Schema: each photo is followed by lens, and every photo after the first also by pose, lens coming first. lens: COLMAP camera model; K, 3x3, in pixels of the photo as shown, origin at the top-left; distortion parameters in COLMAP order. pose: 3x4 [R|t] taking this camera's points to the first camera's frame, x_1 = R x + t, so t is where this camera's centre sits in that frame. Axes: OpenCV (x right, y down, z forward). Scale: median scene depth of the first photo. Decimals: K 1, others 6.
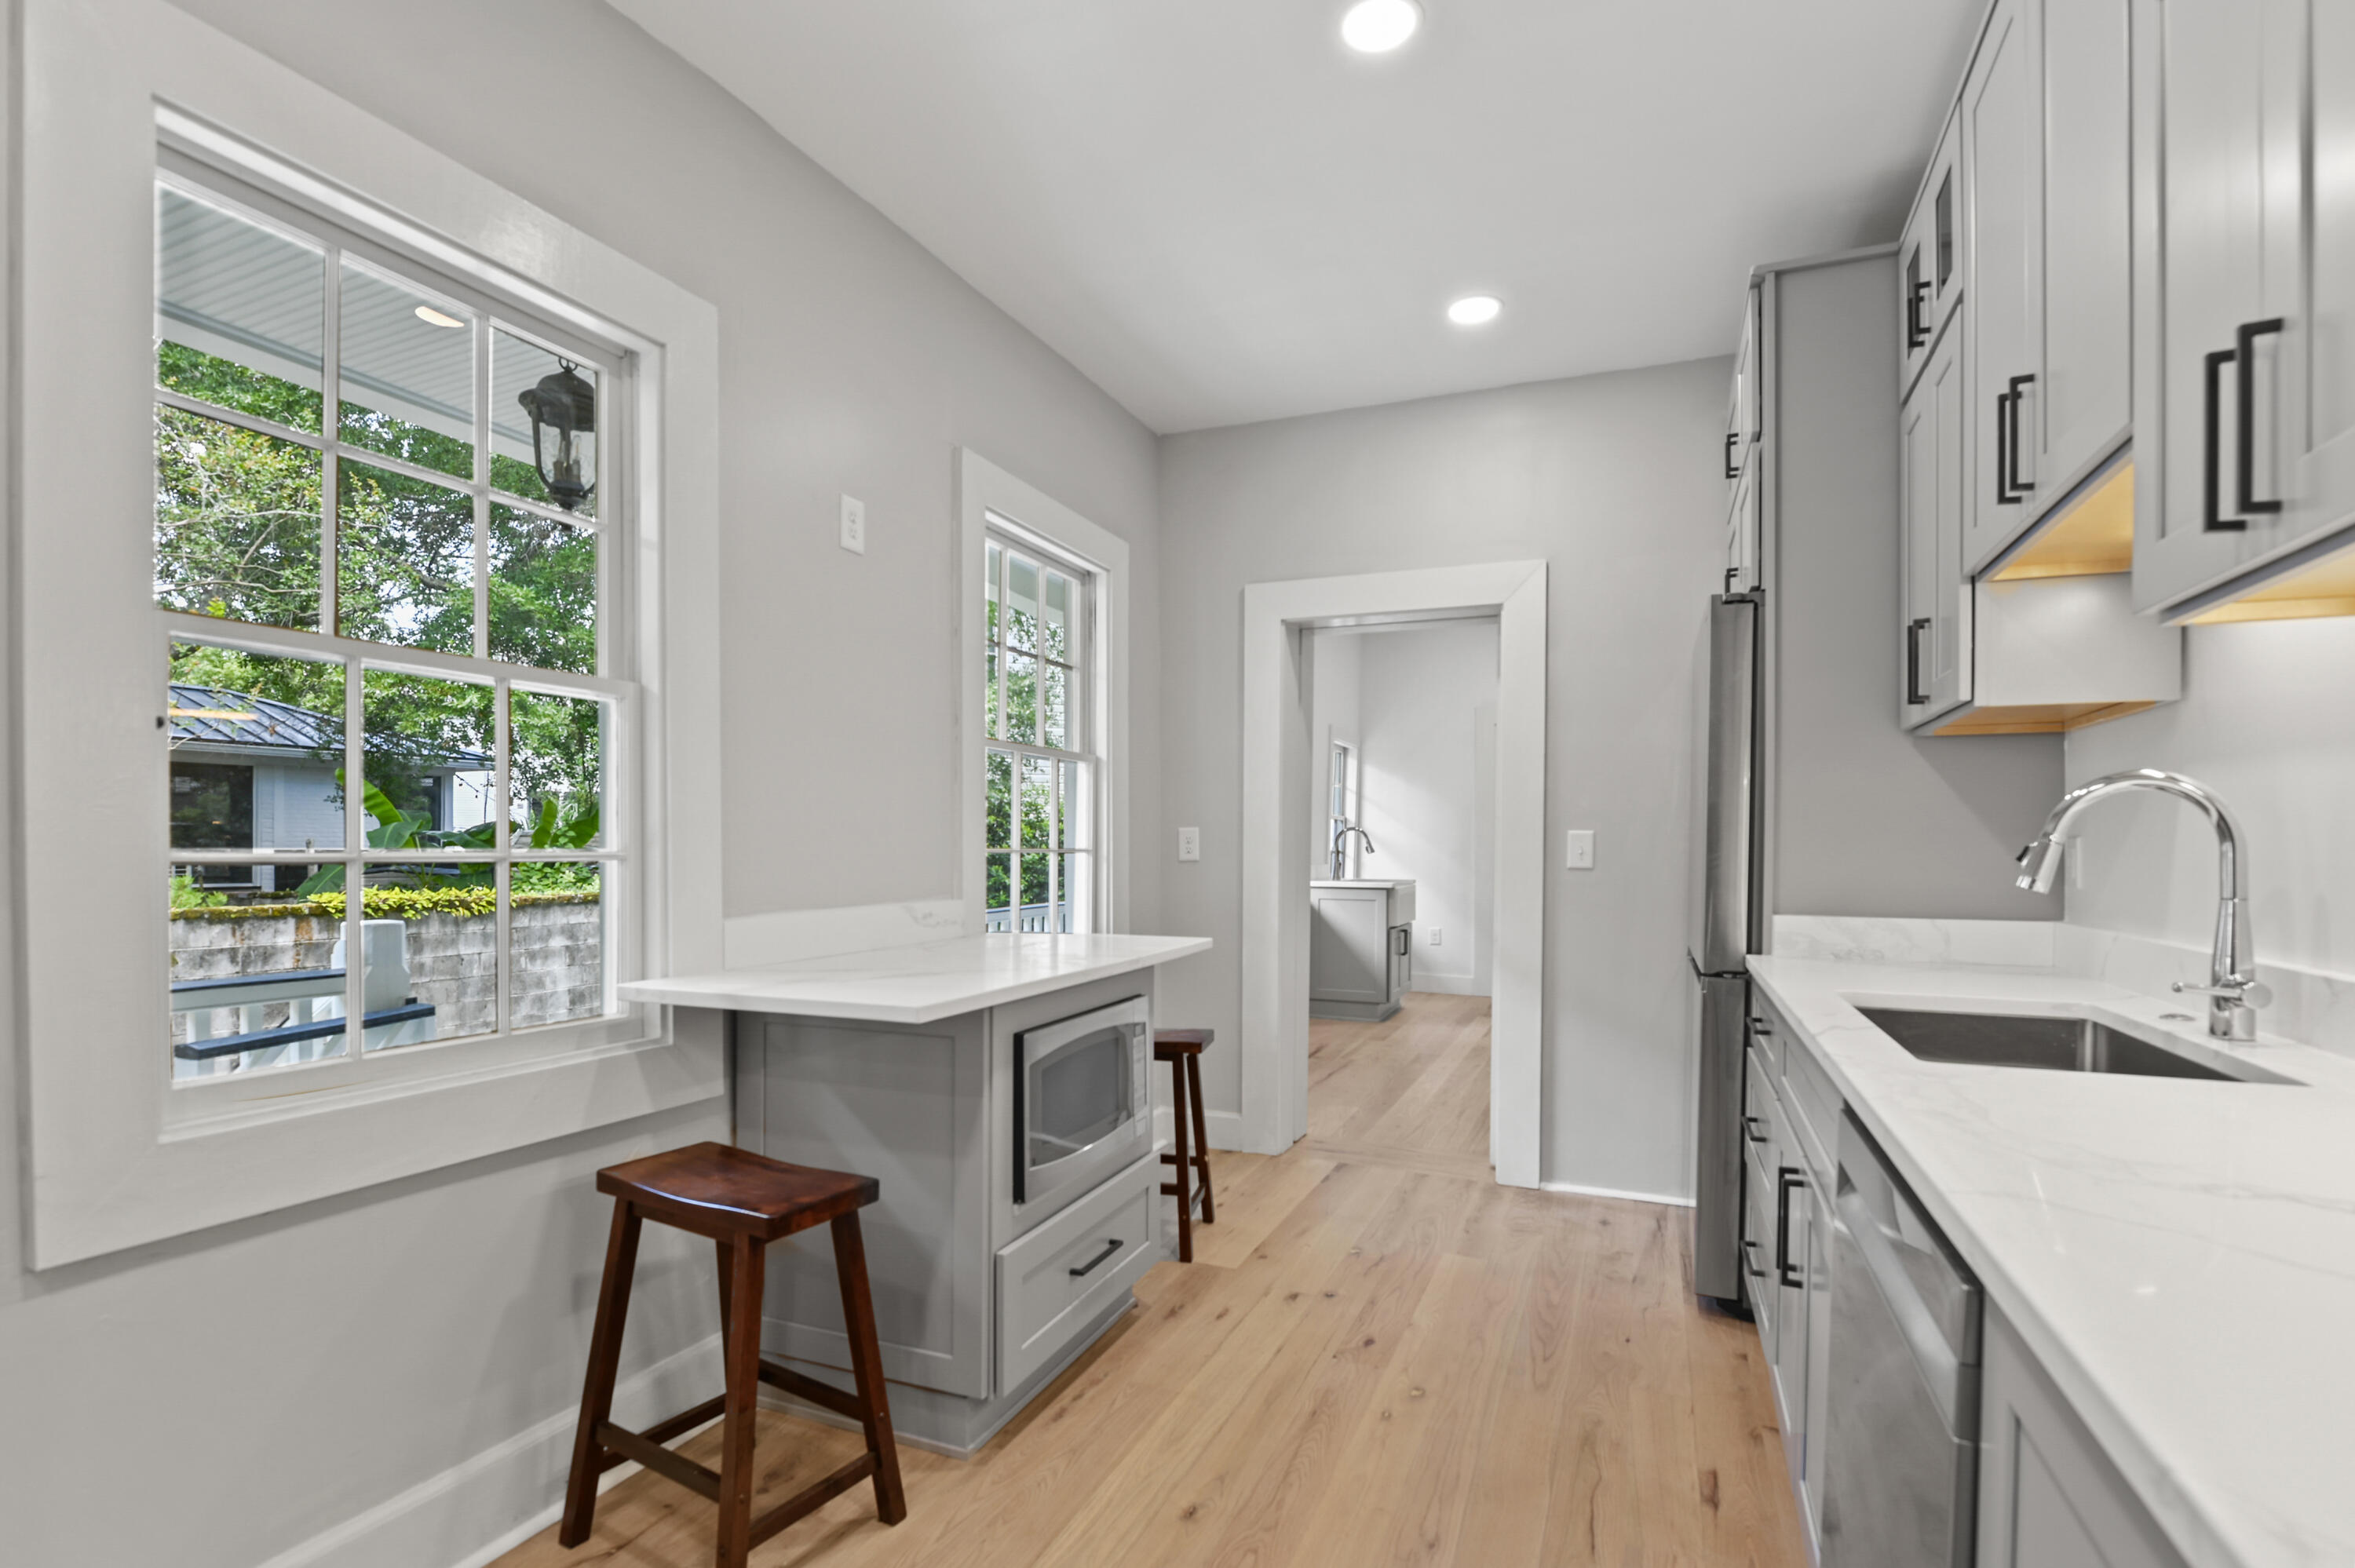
lens RADIAL K [[1115.2, 0, 1180.6], [0, 1115.2, 867.2], [0, 0, 1]] dist [-0.001757, -0.000393]
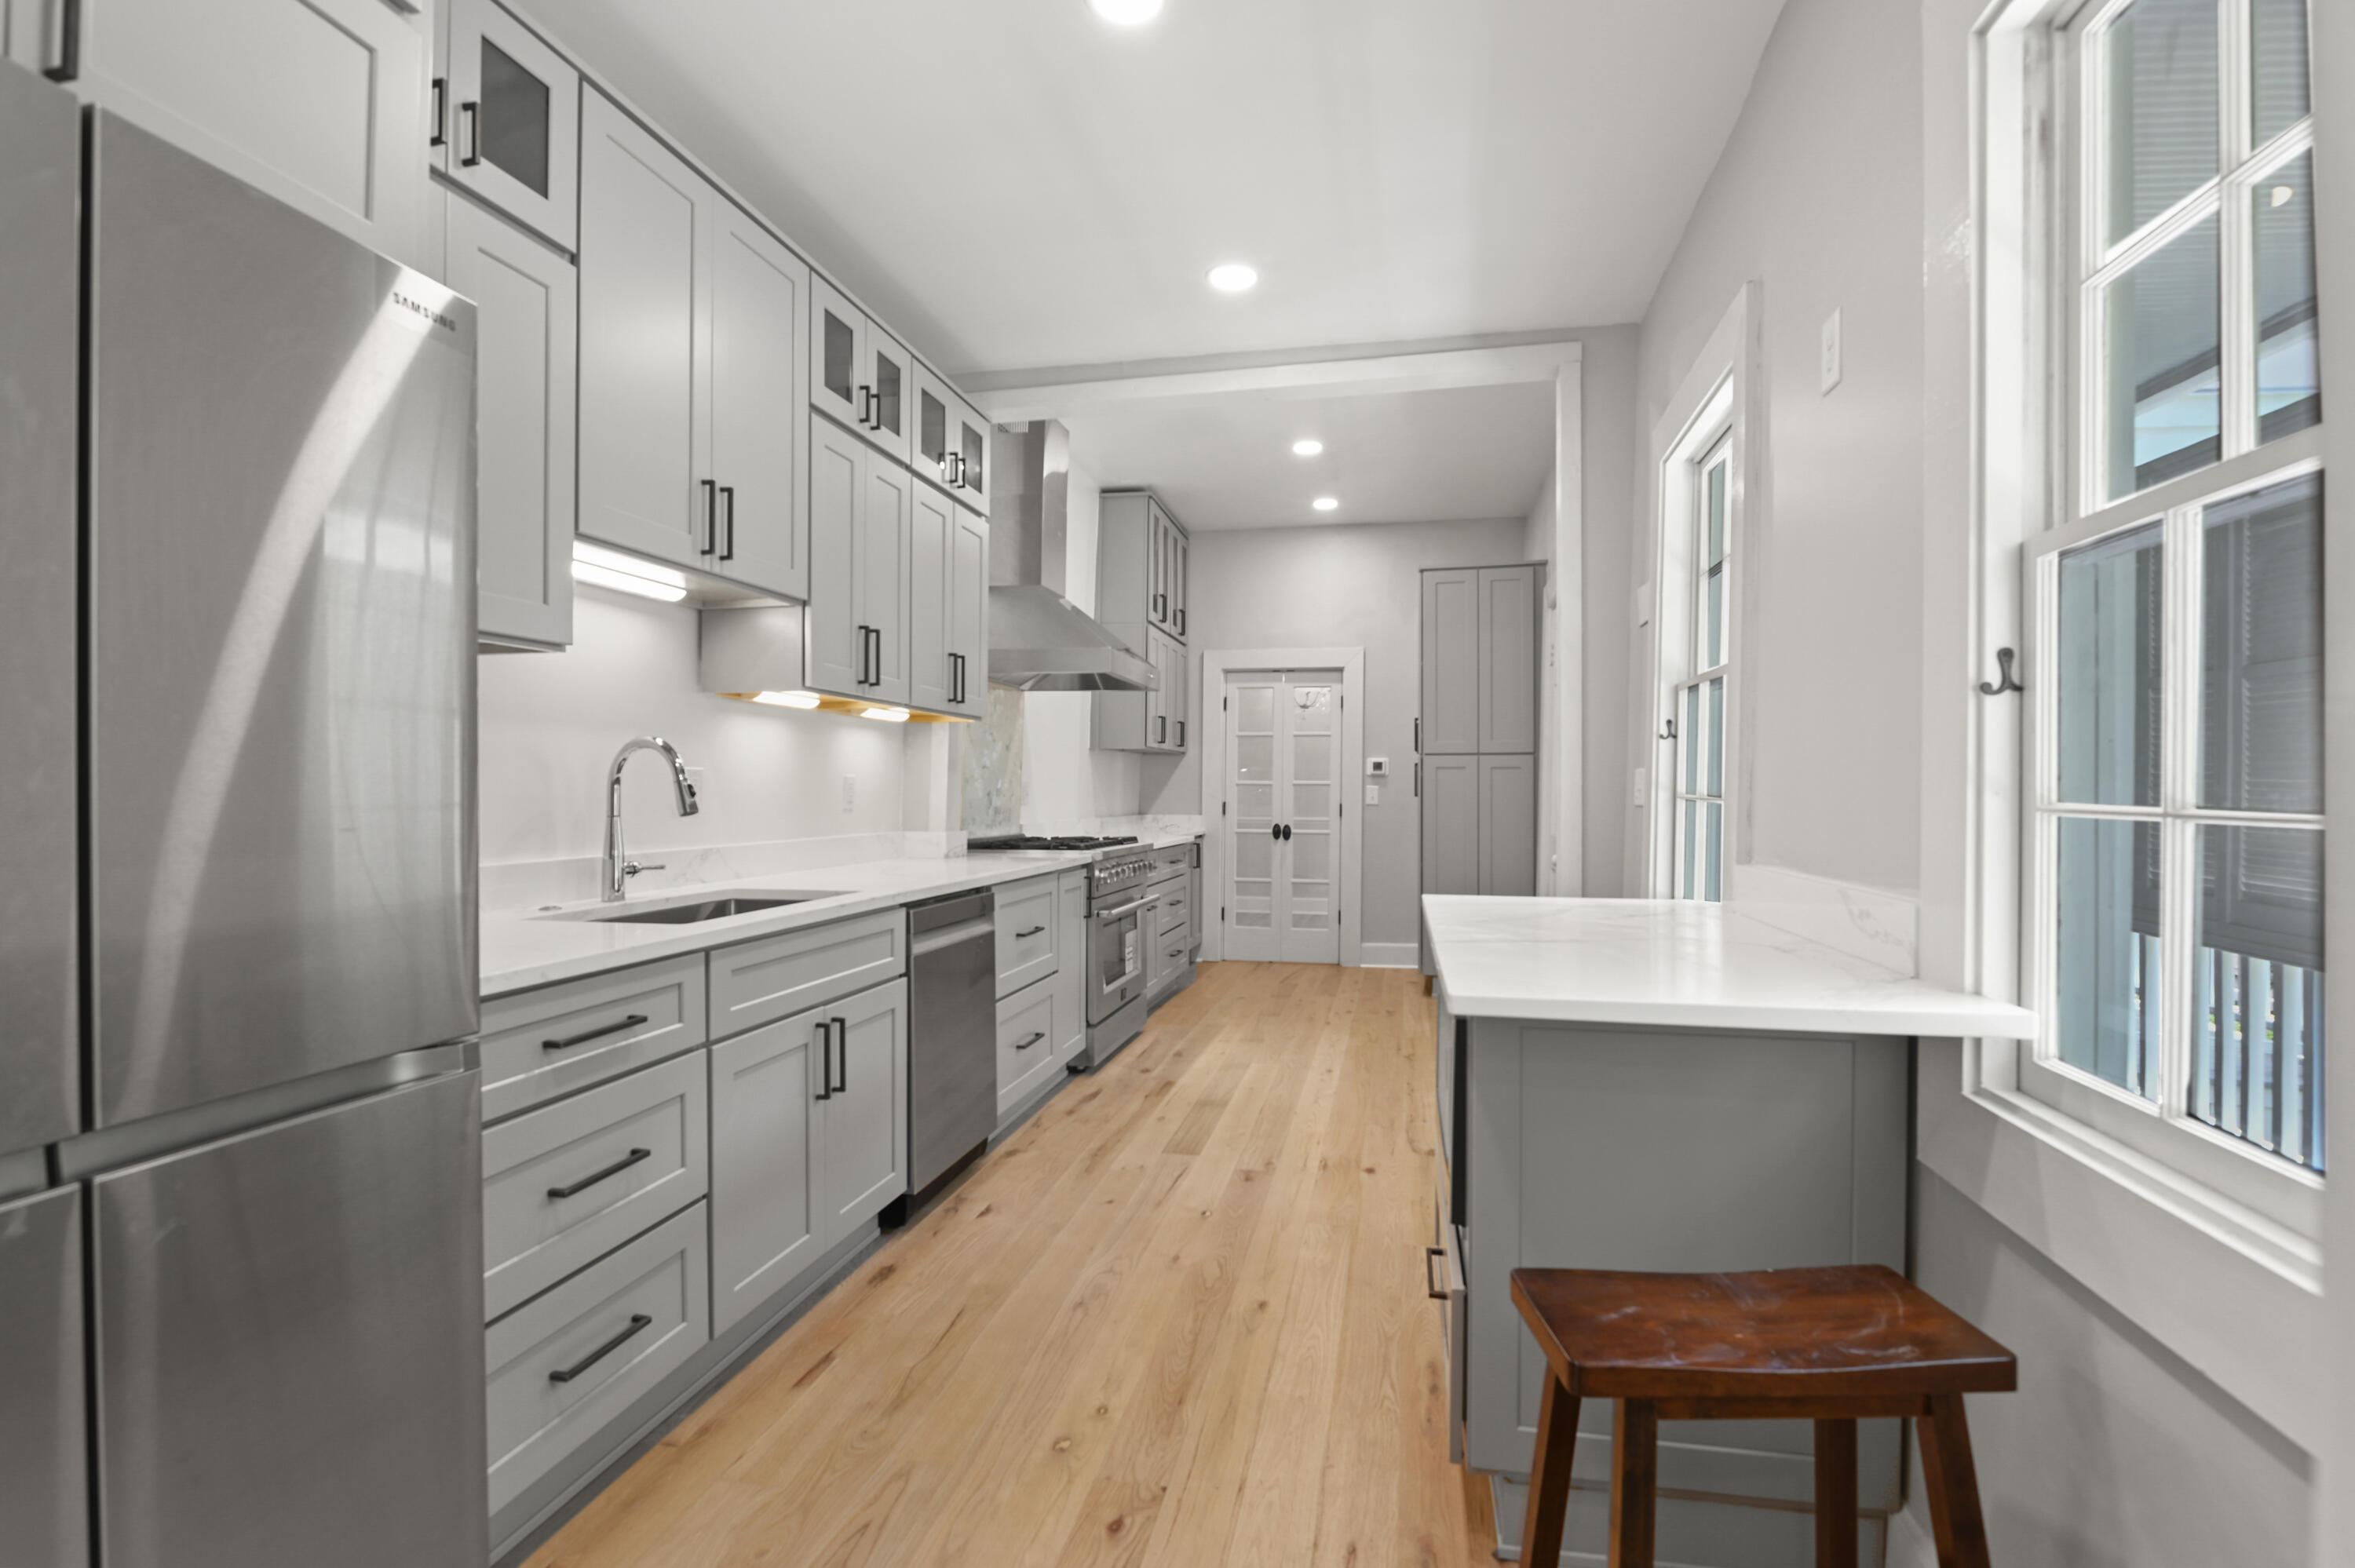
lens RADIAL K [[1119.0, 0, 1177.7], [0, 1119.0, 800.3], [0, 0, 1]] dist [-0.001549, -0.009096]
pose [[-0.981528, -0.003735, -0.191281, 0.222943], [-0.010344, 0.999383, 0.033564, -0.030830], [0.191037, 0.034923, -0.980961, 1.403340]]
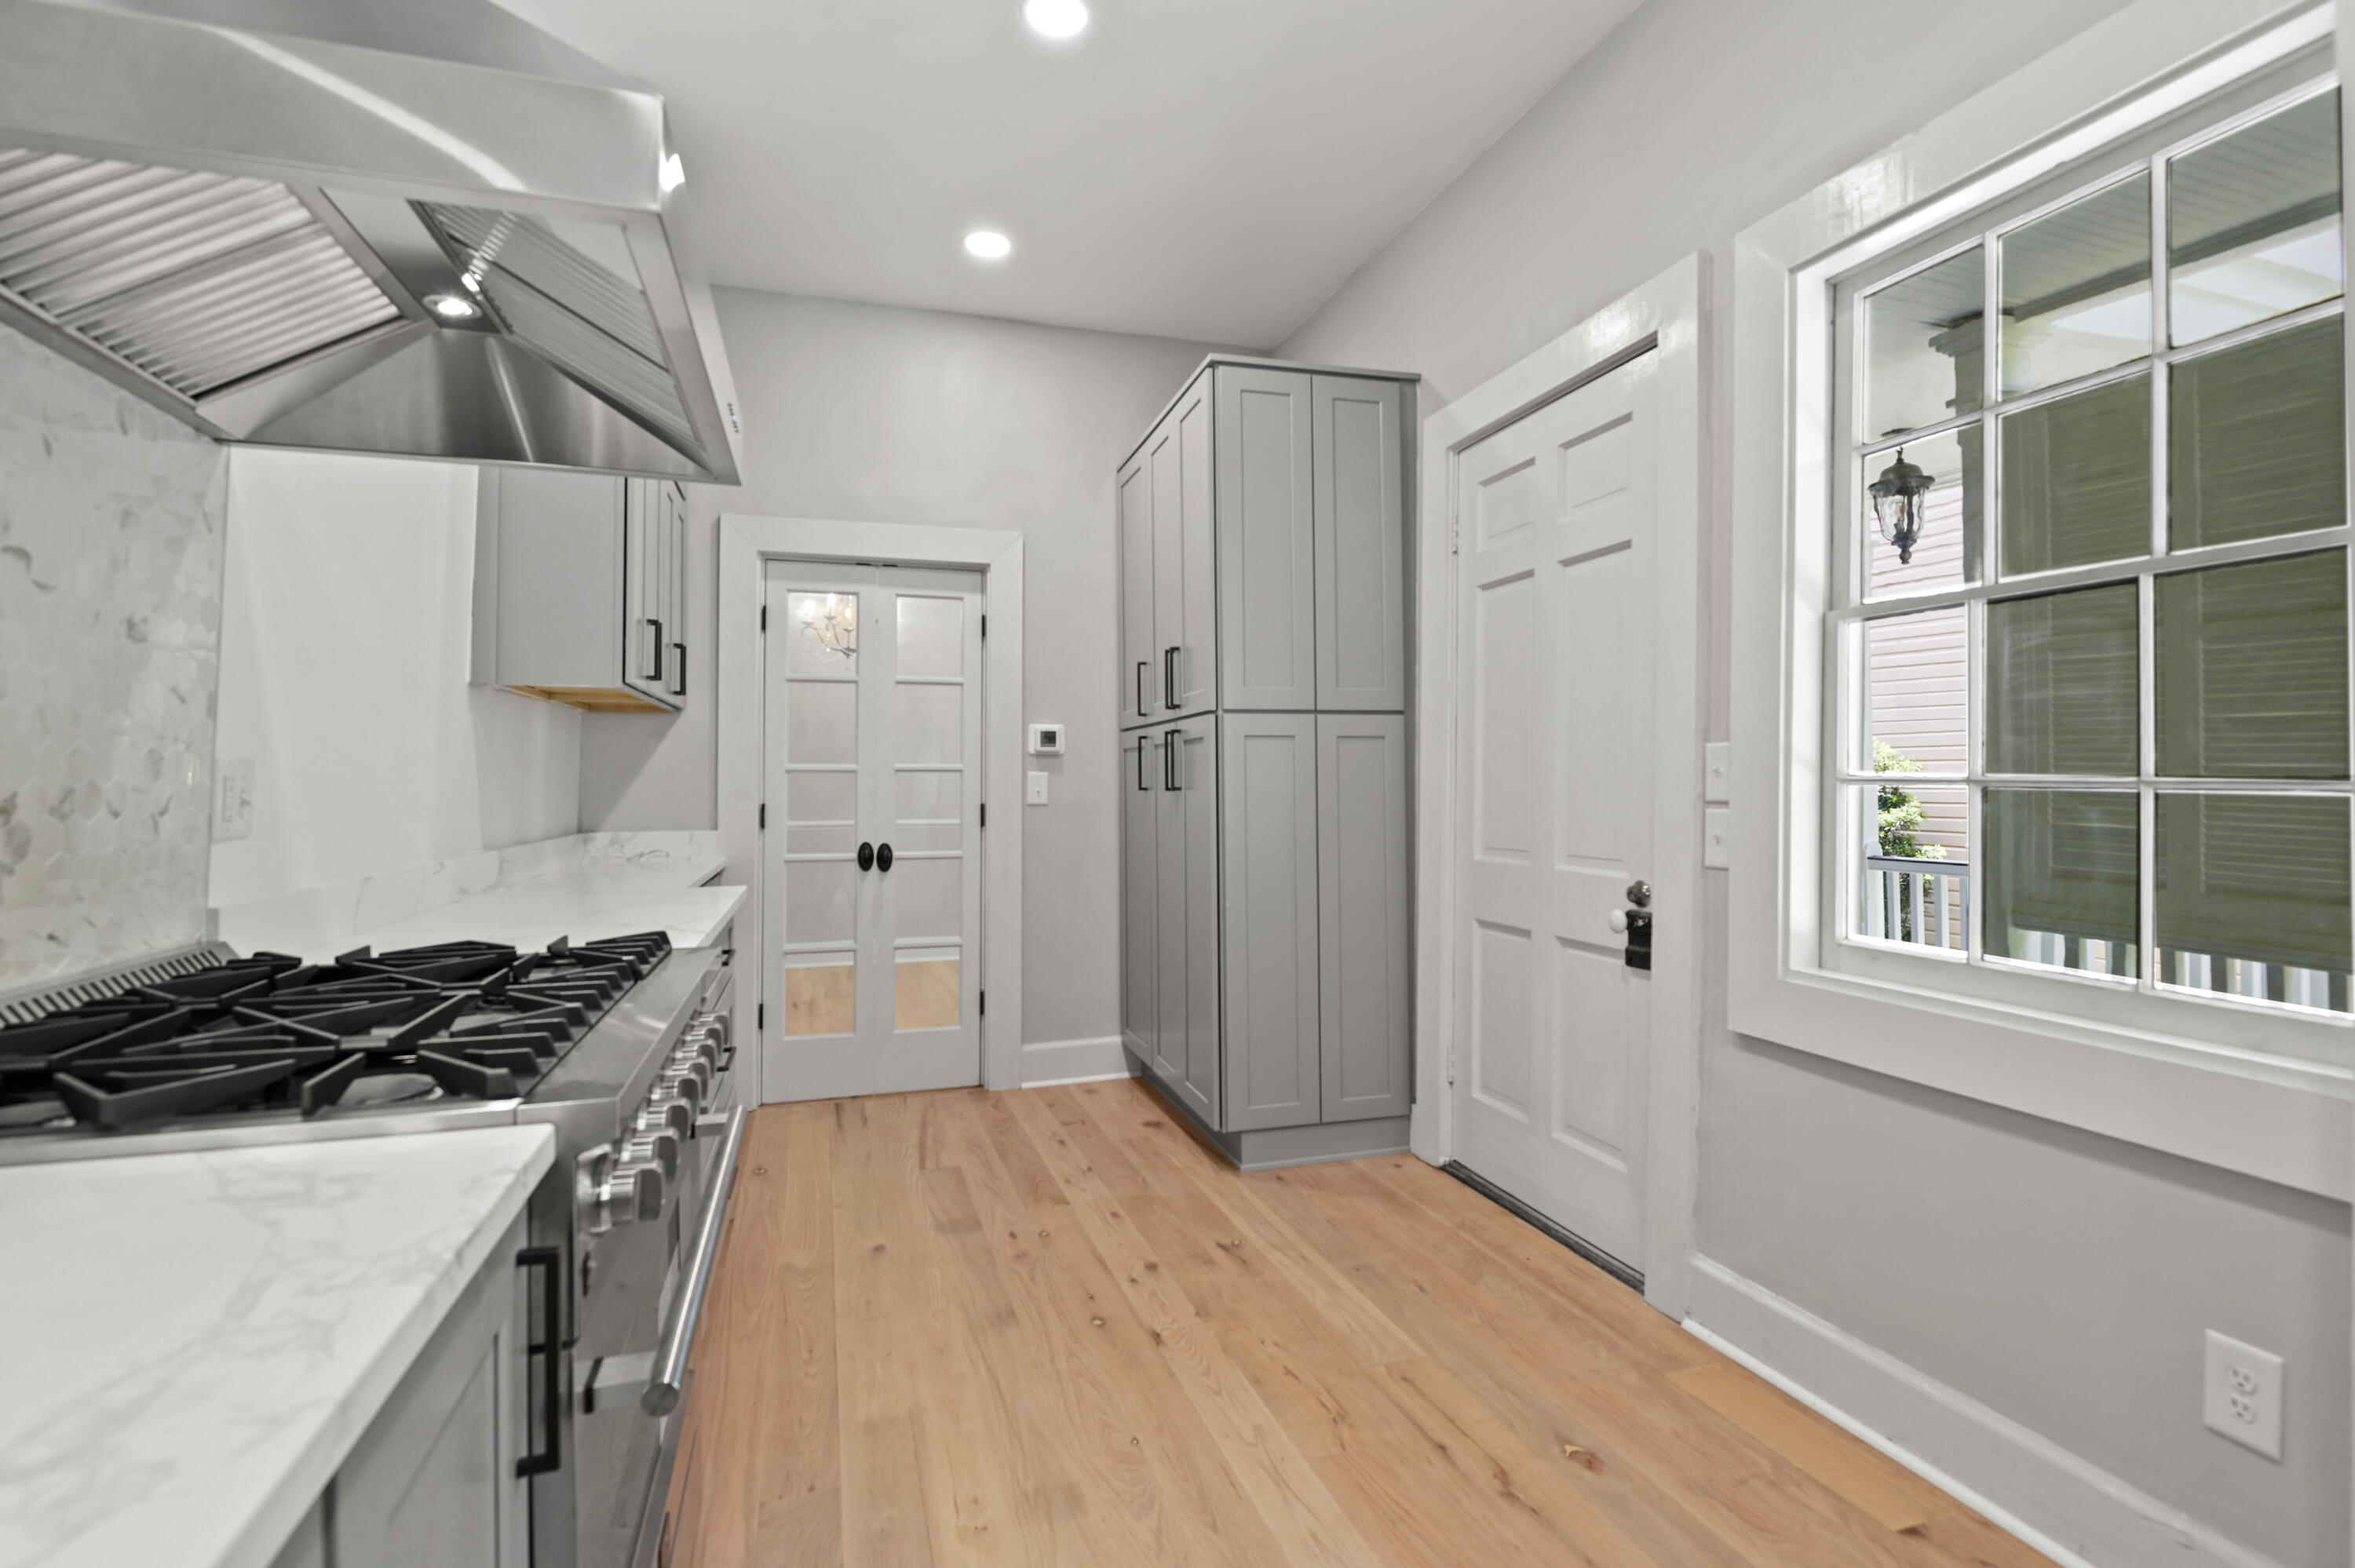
lens RADIAL K [[1106.4, 0, 1172.2], [0, 1106.4, 767.7], [0, 0, 1]] dist [-0.000708, -0.011670]
pose [[-0.763315, -0.006037, -0.645998, 0.115744], [-0.014832, 0.999857, 0.008182, -0.004508], [0.645856, 0.015827, -0.763295, 0.267427]]
